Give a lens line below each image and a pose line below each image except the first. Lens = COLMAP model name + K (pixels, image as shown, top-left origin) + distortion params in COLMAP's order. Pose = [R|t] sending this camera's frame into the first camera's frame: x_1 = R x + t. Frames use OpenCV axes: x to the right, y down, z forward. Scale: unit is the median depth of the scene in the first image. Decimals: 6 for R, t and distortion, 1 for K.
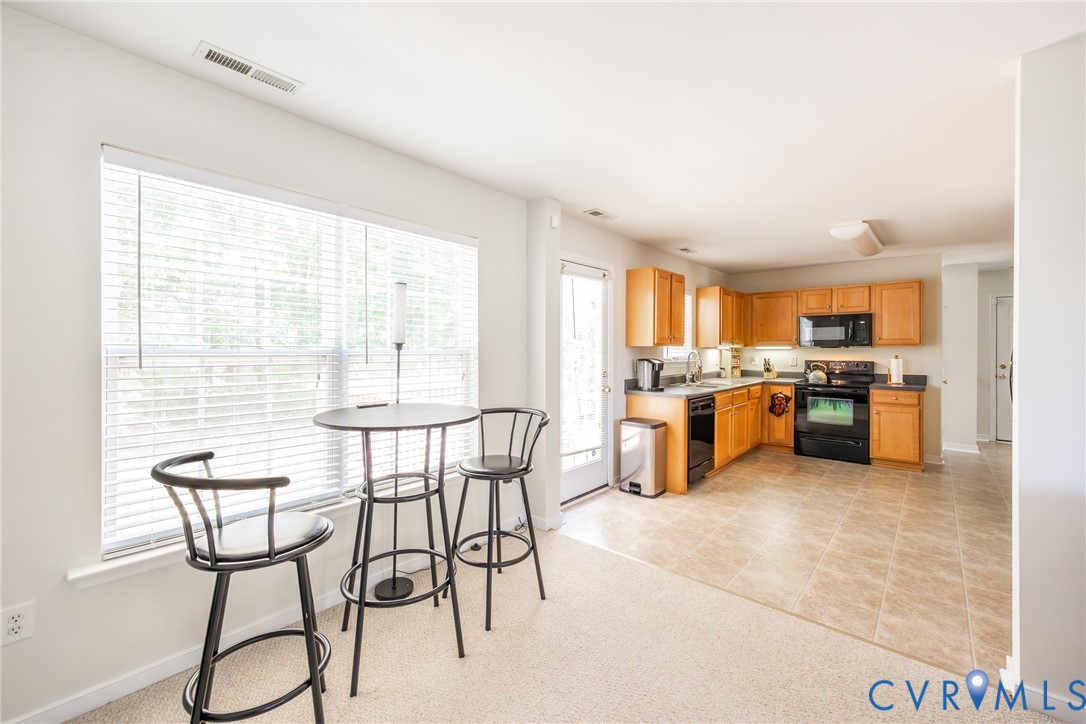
lens RADIAL K [[454.6, 0, 535.7], [0, 454.6, 352.6], [0, 0, 1]] dist [0.004975, -0.000502]
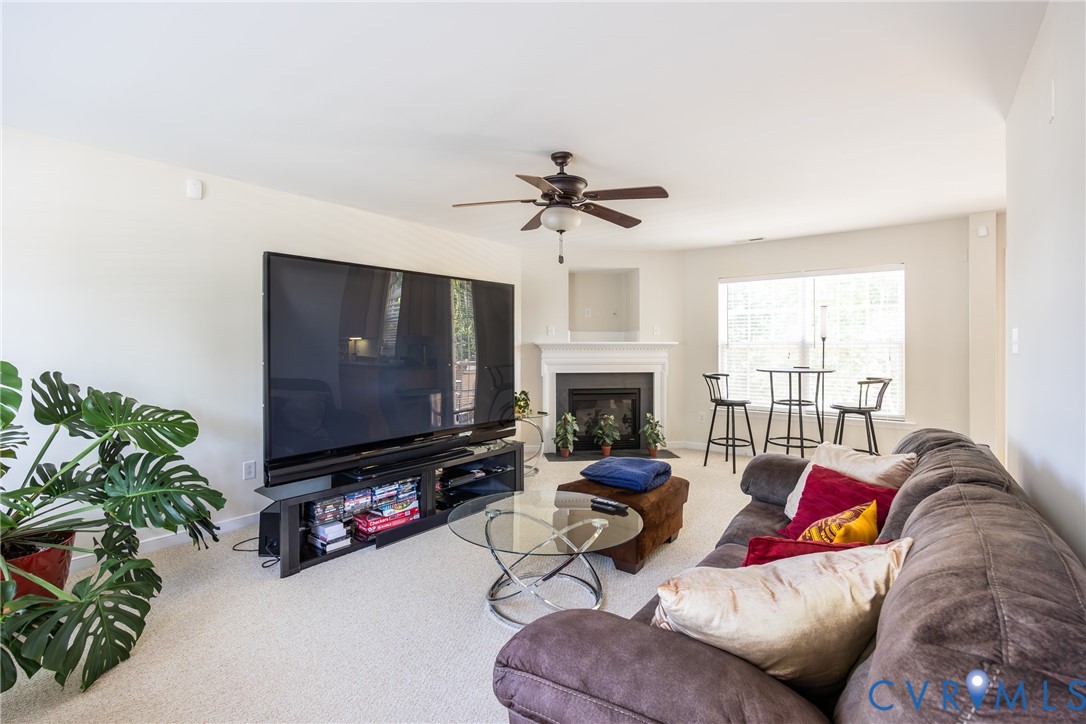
lens RADIAL K [[499.8, 0, 545.3], [0, 499.8, 350.6], [0, 0, 1]] dist [-0.010565, -0.000394]
pose [[0.050274, 0.002444, -0.998732, 0.949518], [-0.003782, 0.999990, 0.002257, 0.018582], [0.998728, 0.003664, 0.050282, -0.150941]]
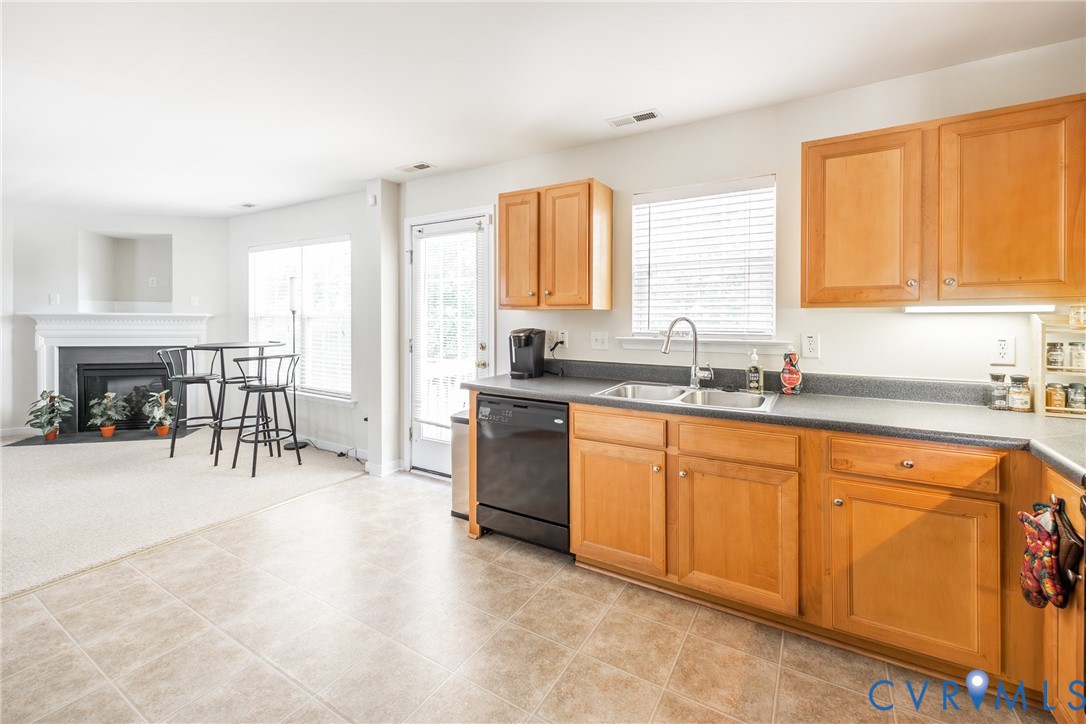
lens RADIAL K [[454.6, 0, 534.8], [0, 454.6, 319.3], [0, 0, 1]] dist [0.004975, -0.000502]
pose [[0.169532, 0.005366, -0.985510, 0.906438], [-0.011387, 0.999929, 0.003486, -0.002181], [0.985459, 0.010631, 0.169581, 0.900119]]
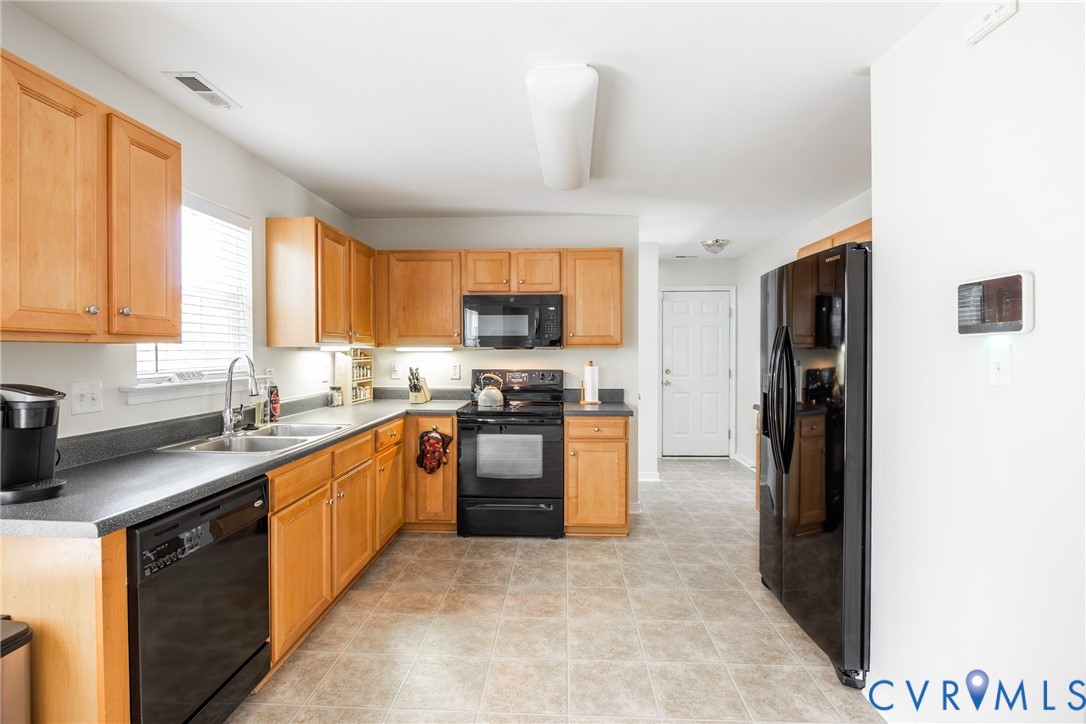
lens RADIAL K [[520.5, 0, 540.0], [0, 520.5, 360.4], [0, 0, 1]] dist [0.015911, -0.000256]
pose [[0.781436, -0.010473, 0.623897, 0.306926], [0.005447, 0.999936, 0.009962, -0.003075], [-0.623962, -0.004387, 0.781443, 0.537473]]
